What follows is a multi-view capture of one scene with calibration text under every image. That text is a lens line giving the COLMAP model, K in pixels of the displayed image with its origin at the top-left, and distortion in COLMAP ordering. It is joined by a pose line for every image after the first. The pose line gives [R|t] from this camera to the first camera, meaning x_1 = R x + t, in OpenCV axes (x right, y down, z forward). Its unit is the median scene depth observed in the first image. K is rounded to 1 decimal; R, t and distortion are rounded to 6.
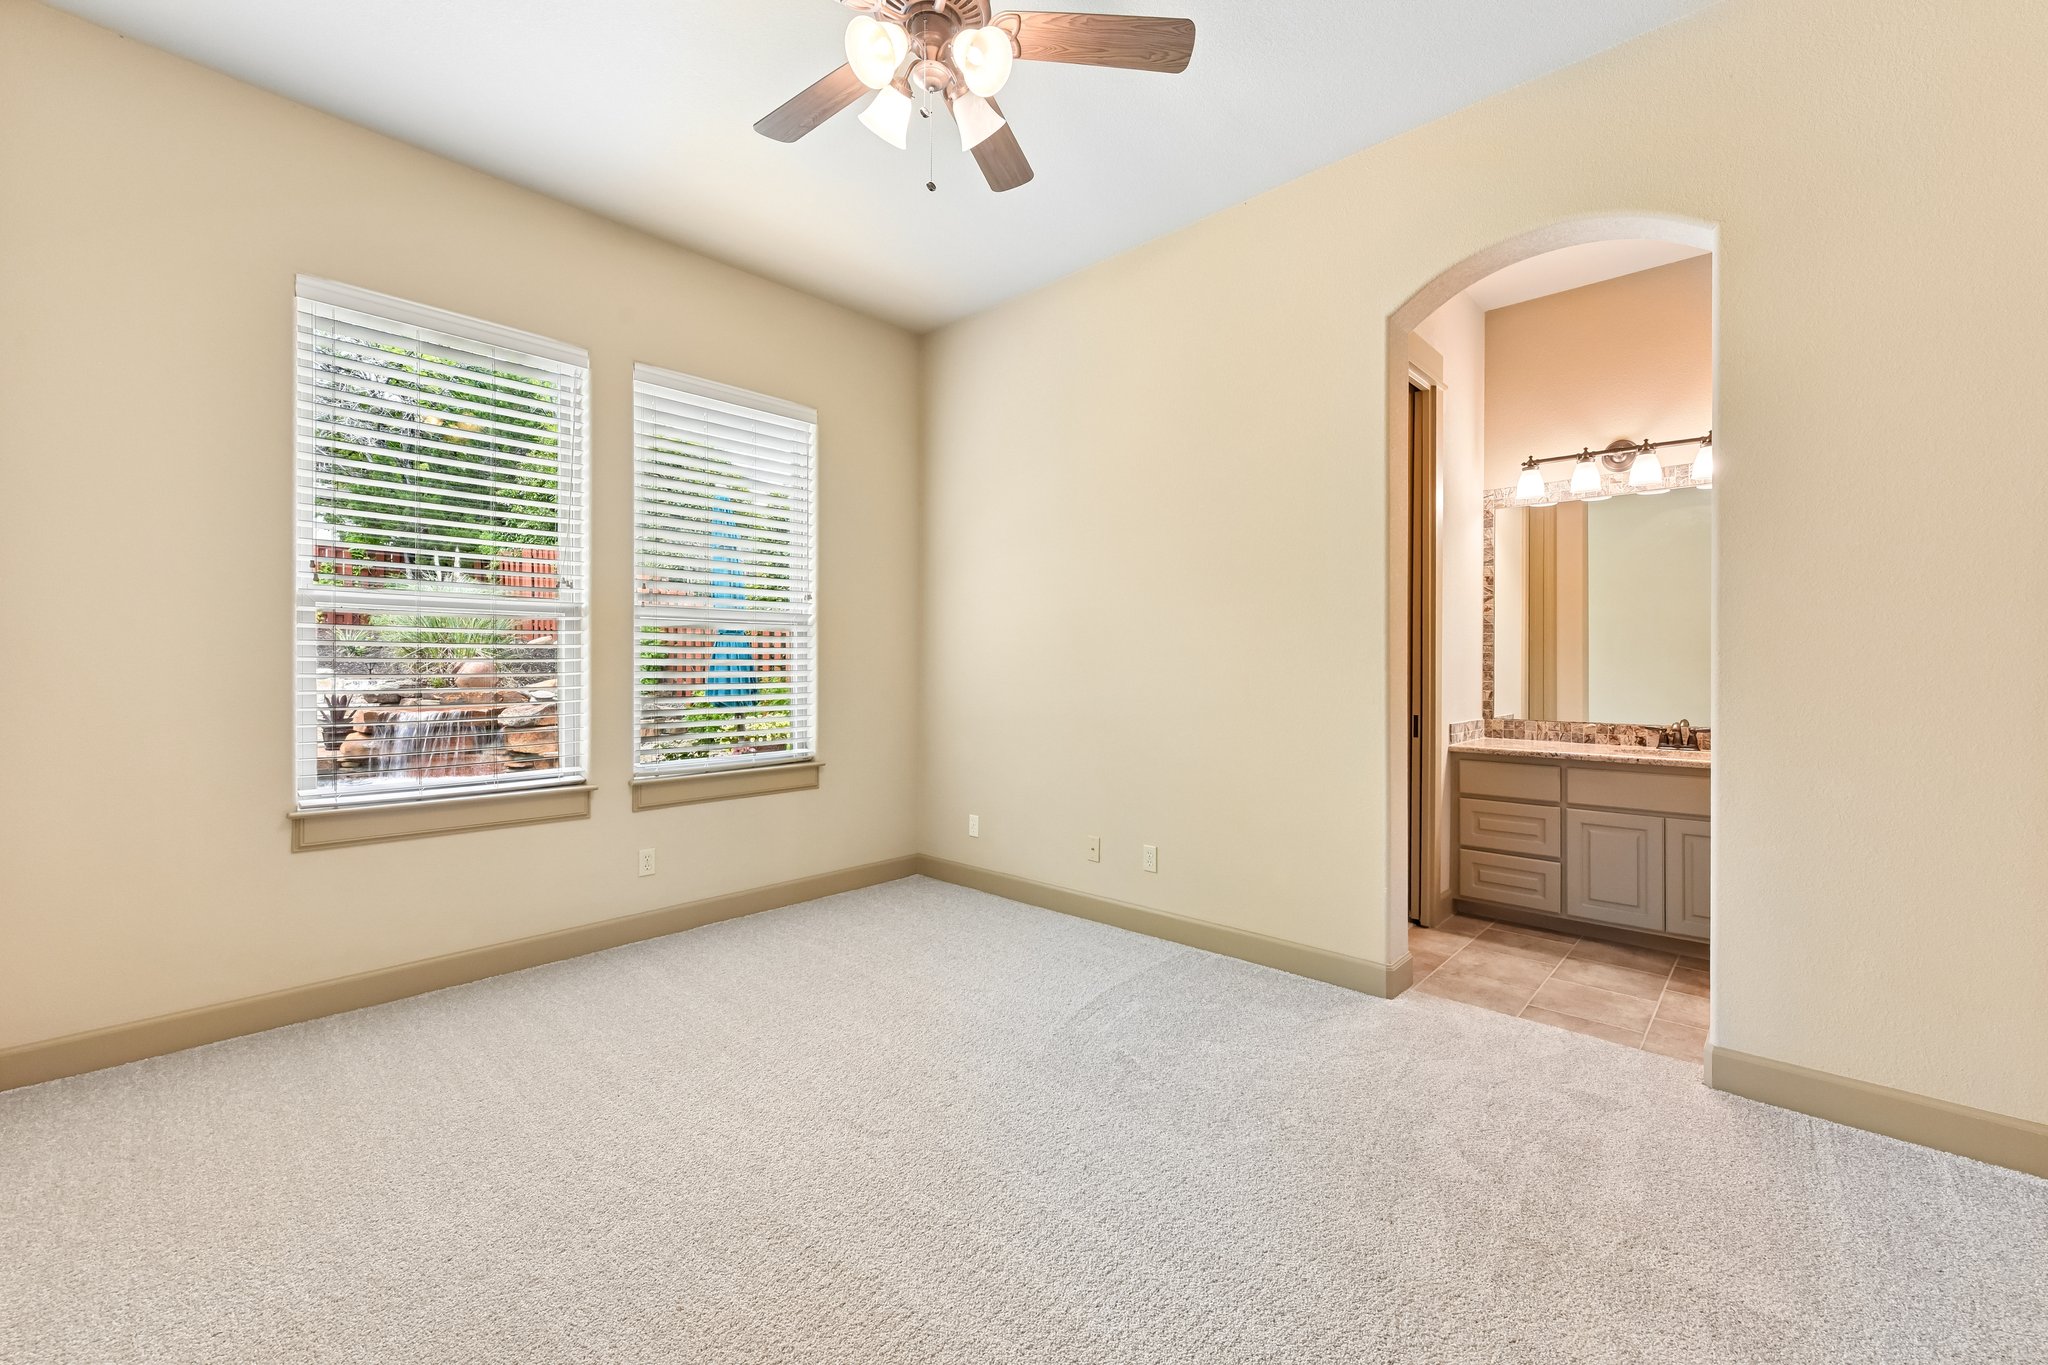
lens RADIAL K [[811.7, 0, 1036.1], [0, 811.7, 671.8], [0, 0, 1]] dist [-0.001956, -0.000130]
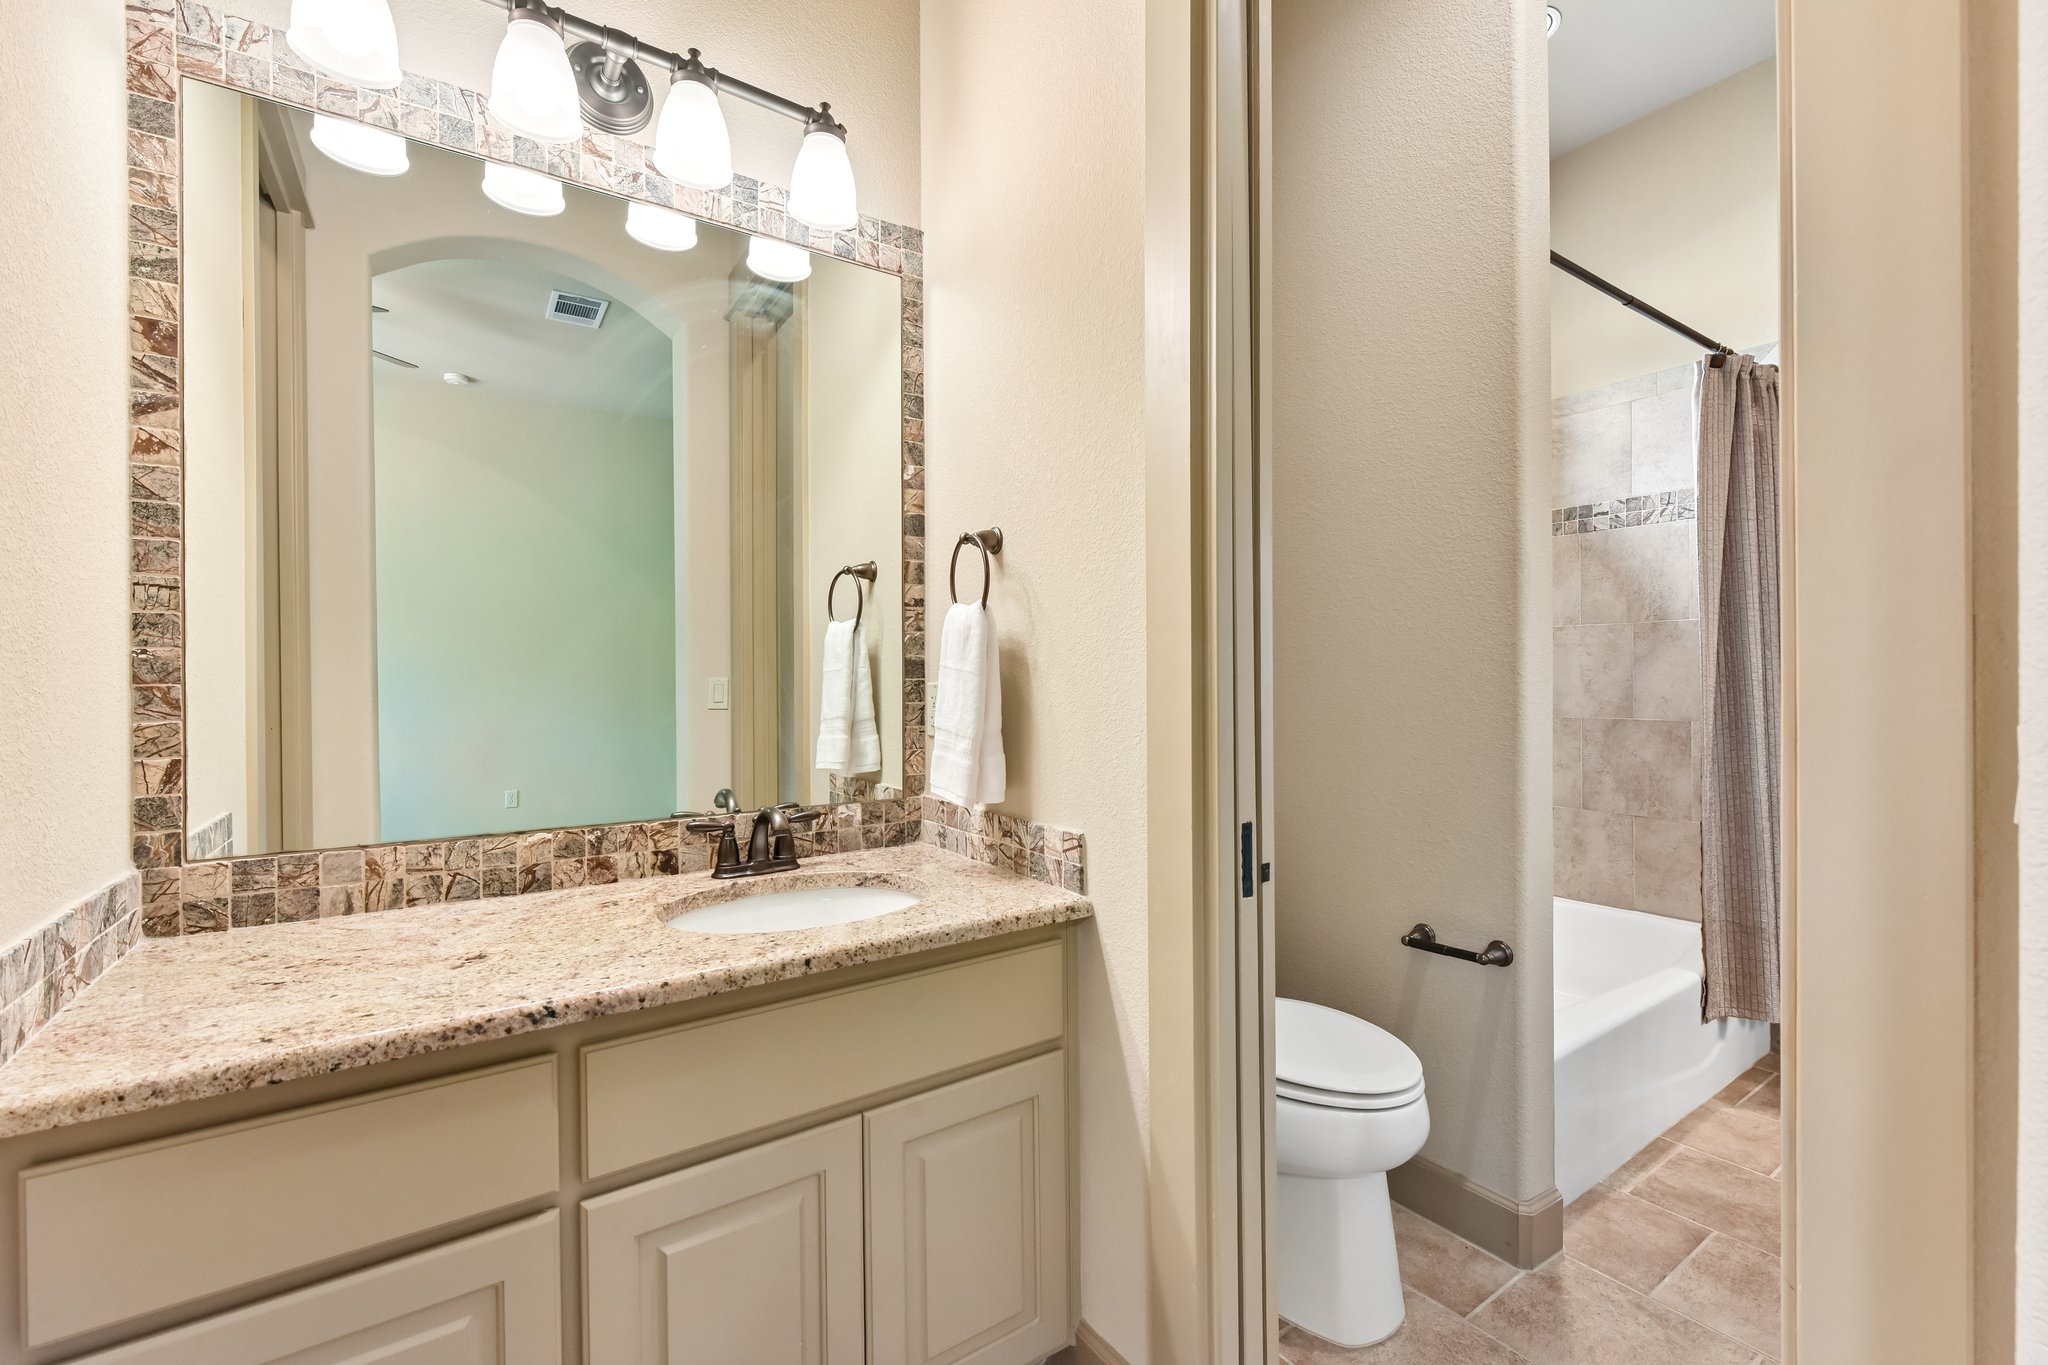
lens RADIAL K [[871.7, 0, 1029.3], [0, 871.7, 672.5], [0, 0, 1]] dist [-0.000696, -0.000270]
pose [[0.208276, -0.004776, 0.978058, 0.343868], [0.009030, 0.999955, 0.002960, -0.002563], [-0.978028, 0.008215, 0.208309, 0.671409]]
